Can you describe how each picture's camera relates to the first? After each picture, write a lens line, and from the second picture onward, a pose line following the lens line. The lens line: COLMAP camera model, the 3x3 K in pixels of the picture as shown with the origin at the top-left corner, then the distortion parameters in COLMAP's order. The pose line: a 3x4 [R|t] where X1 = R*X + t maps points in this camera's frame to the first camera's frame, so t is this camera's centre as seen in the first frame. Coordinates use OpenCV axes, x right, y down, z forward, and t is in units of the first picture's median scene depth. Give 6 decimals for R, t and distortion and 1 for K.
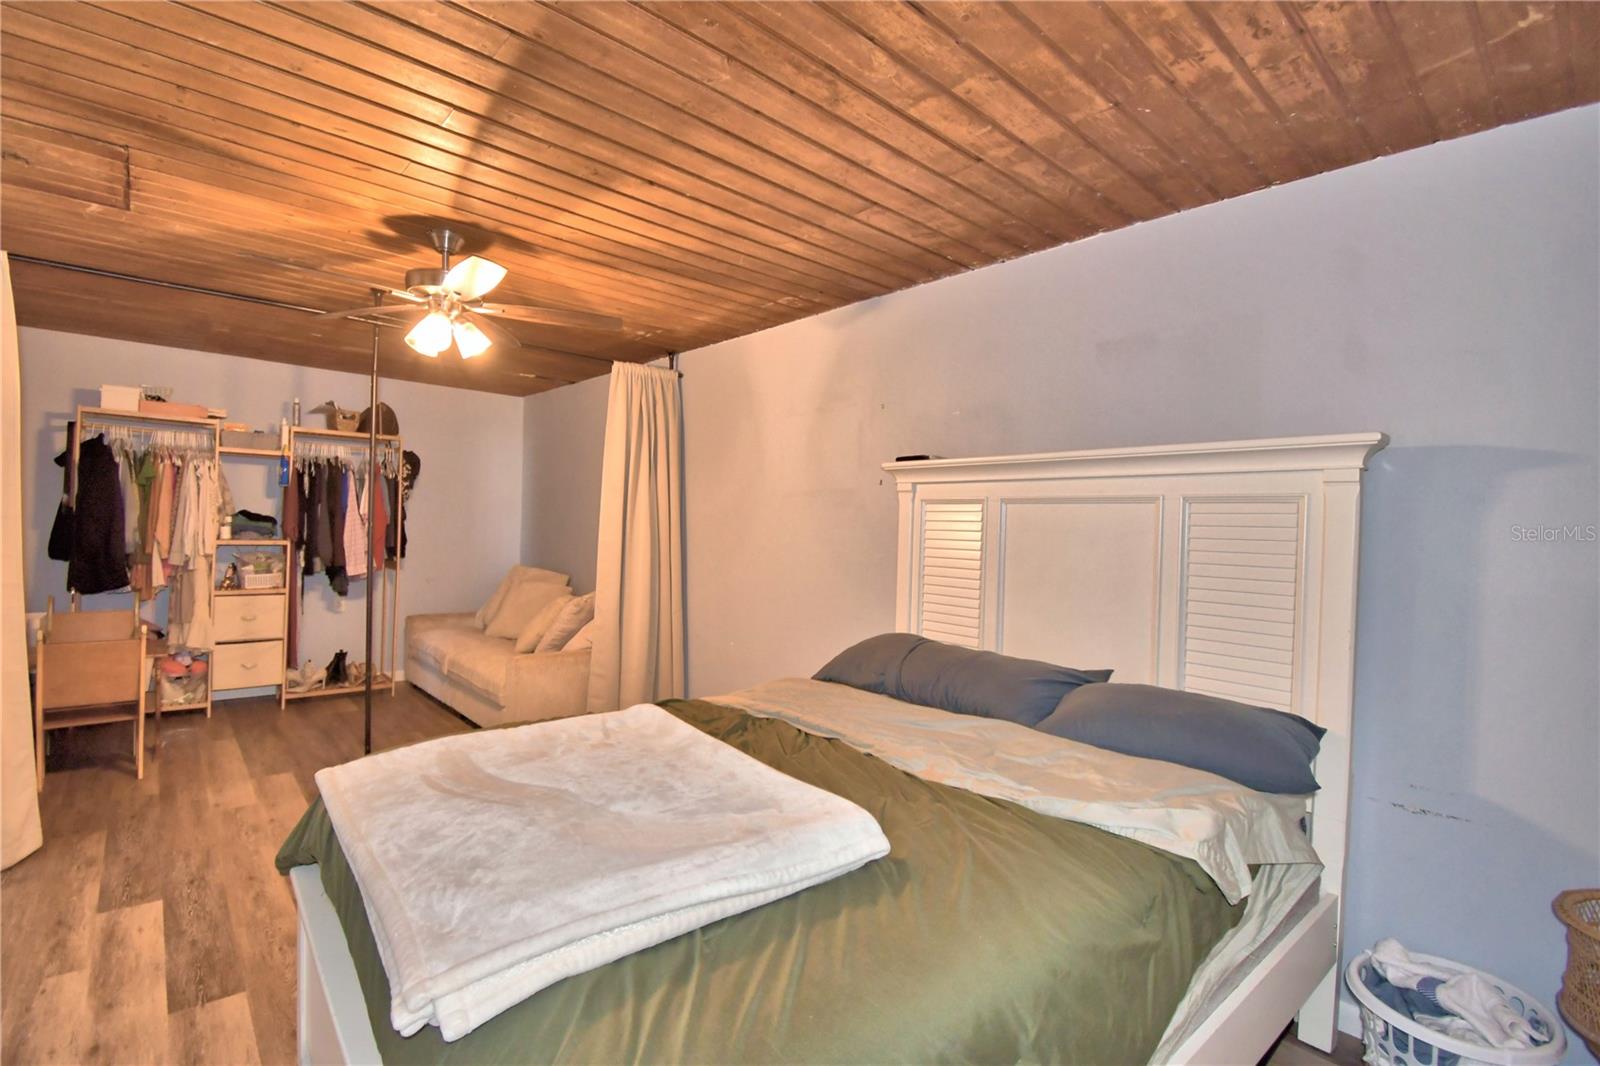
lens RADIAL K [[709.6, 0, 787.4], [0, 709.6, 532.4], [0, 0, 1]] dist [0.025786, -0.029004]
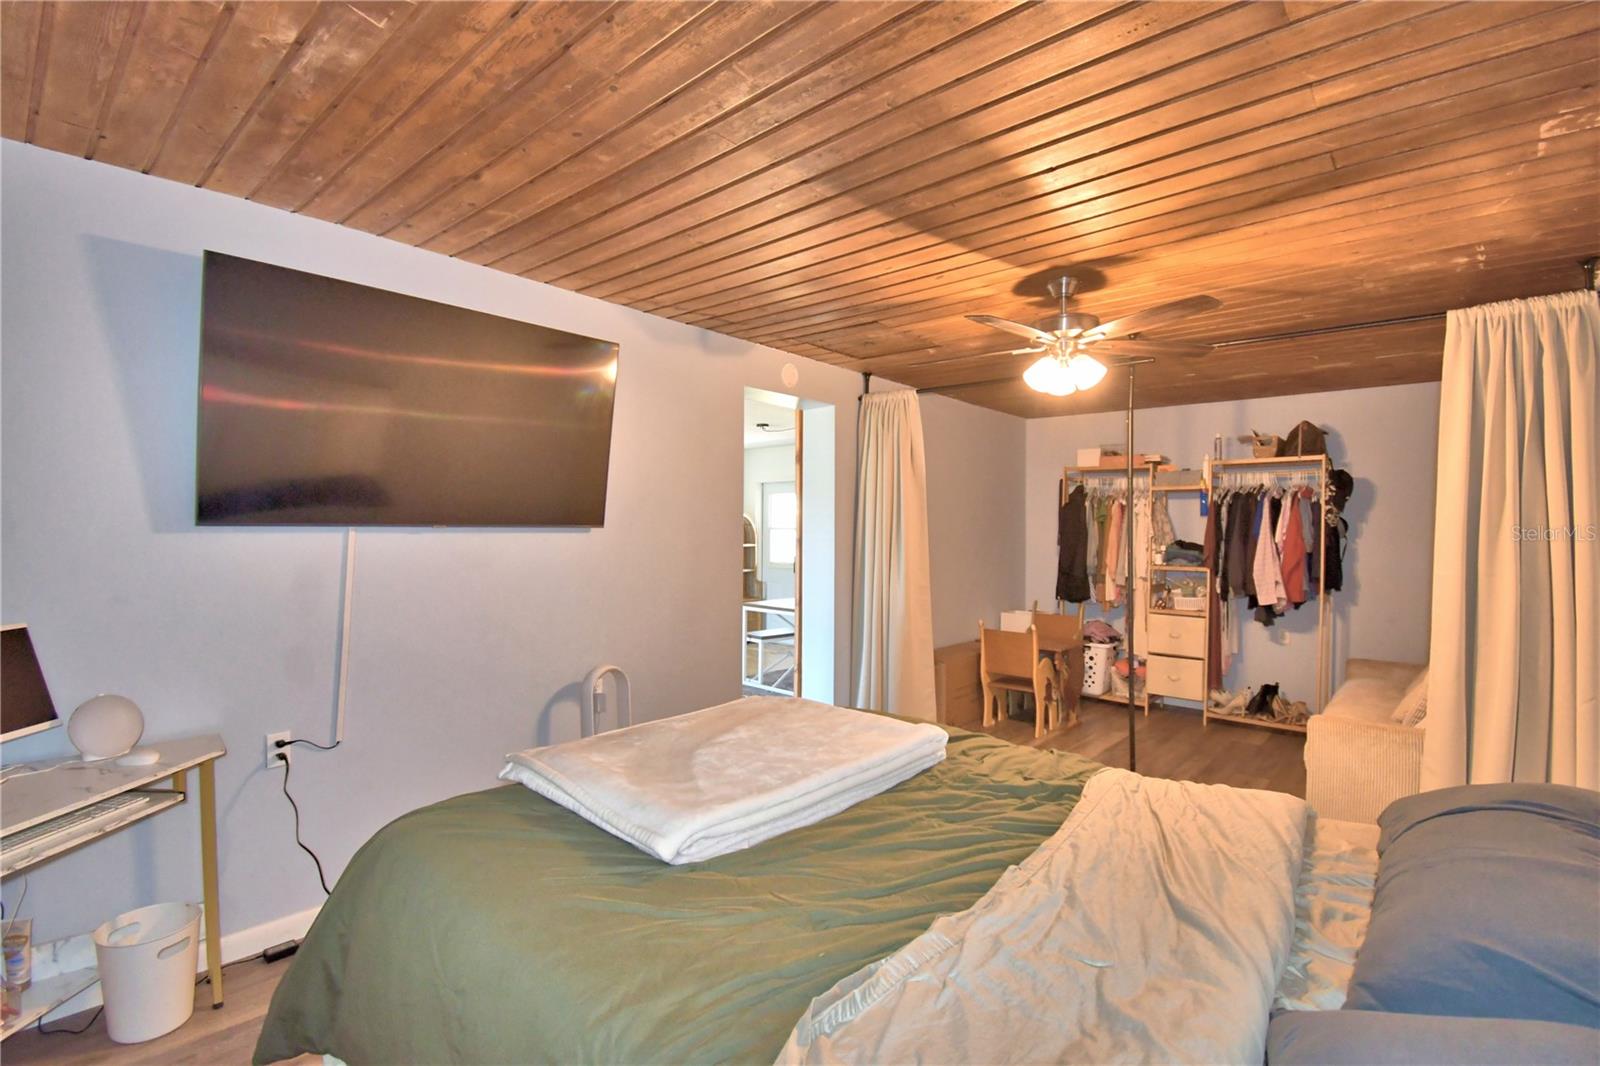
lens RADIAL K [[722.9, 0, 800.0], [0, 722.9, 533.0], [0, 0, 1]] dist [-0.000177, -0.020465]
pose [[0.109634, -0.024081, -0.993680, 0.327489], [-0.018140, 0.999492, -0.026223, -0.001160], [0.993806, 0.020900, 0.109142, 0.292208]]
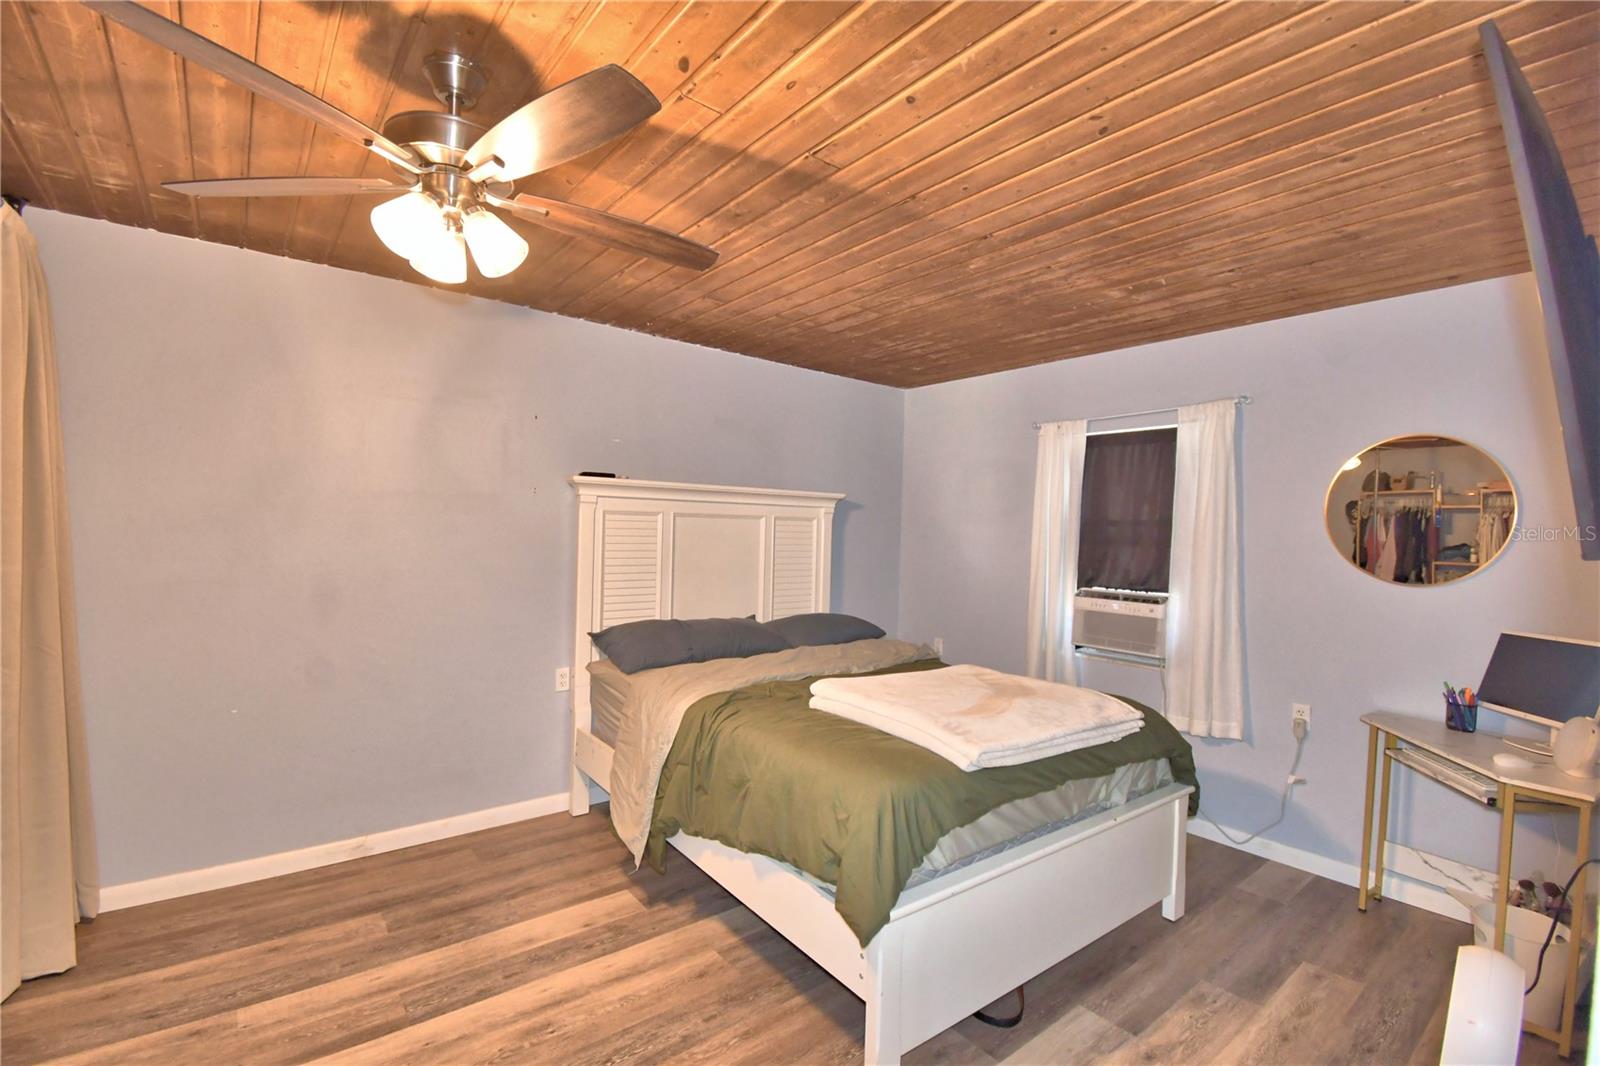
lens RADIAL K [[686.8, 0, 800.0], [0, 686.8, 533.0], [0, 0, 1]] dist [-0.000752, -0.000318]
pose [[0.075346, -0.036591, 0.996486, -0.615245], [-0.012716, 0.999210, 0.037652, -0.036599], [-0.997076, -0.015509, 0.074821, 0.390561]]
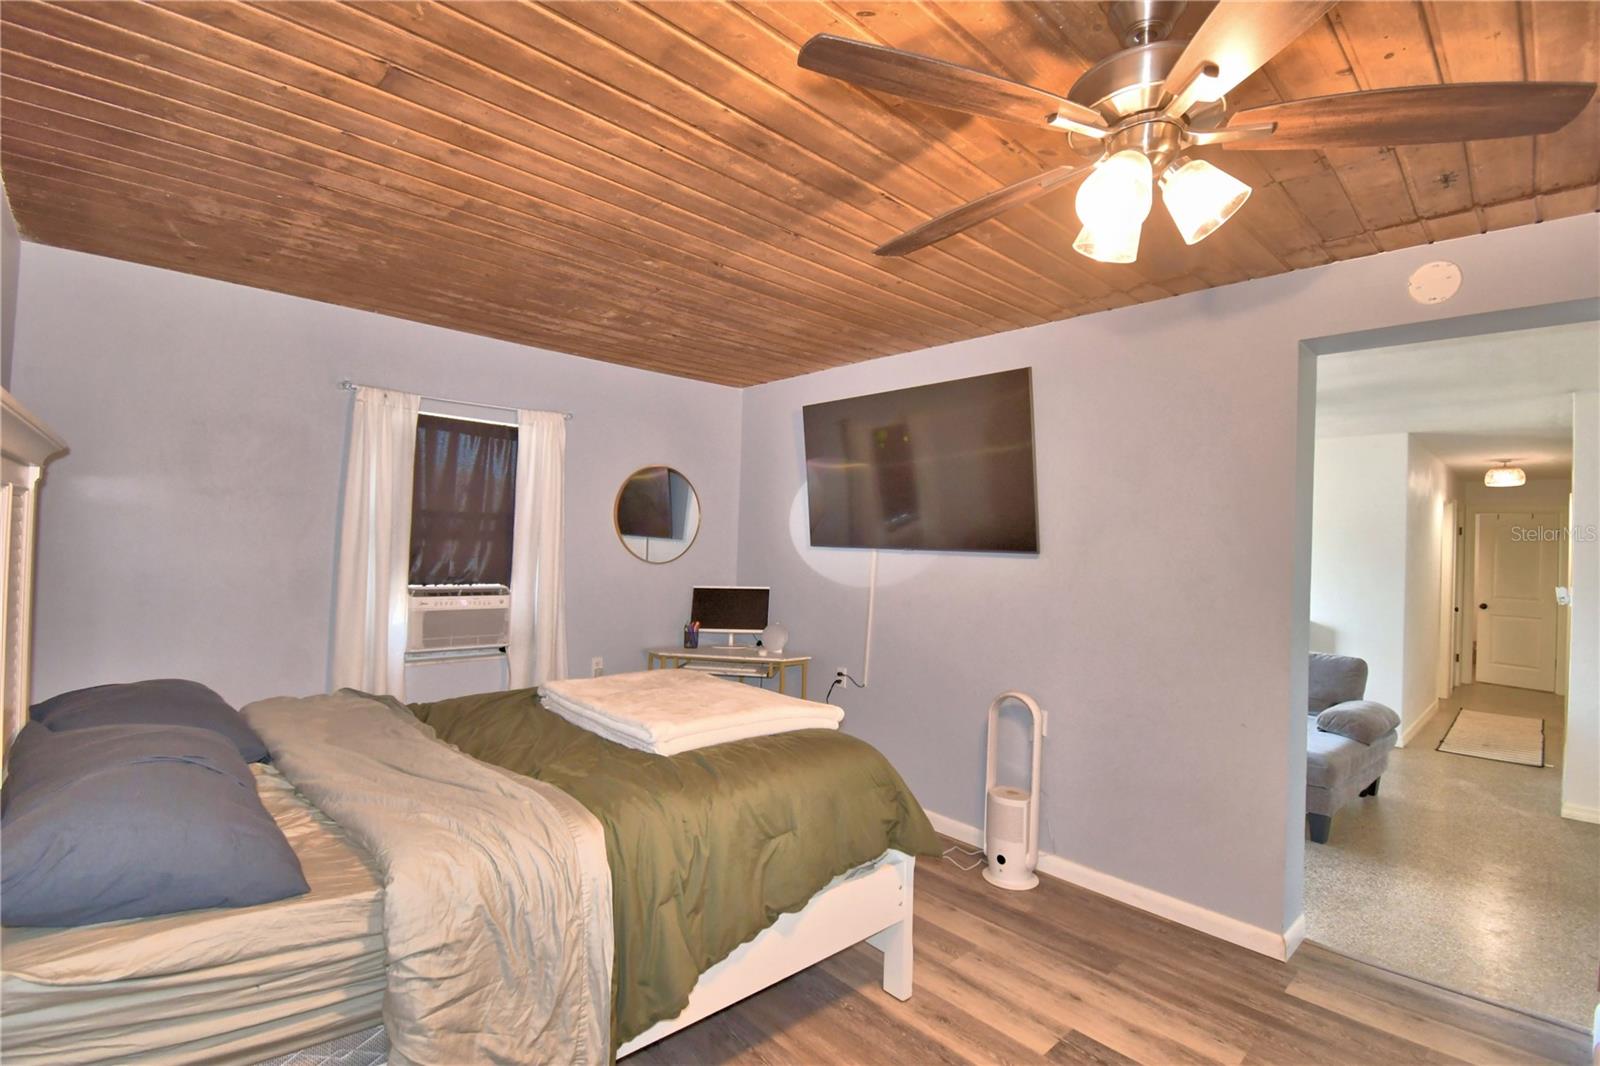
lens RADIAL K [[709.6, 0, 787.4], [0, 709.6, 532.4], [0, 0, 1]] dist [0.025786, -0.029004]
pose [[-0.997699, -0.066128, 0.014971, -0.166752], [-0.066115, 0.997811, 0.001364, -0.028782], [-0.015028, 0.000372, -0.999887, 0.864375]]
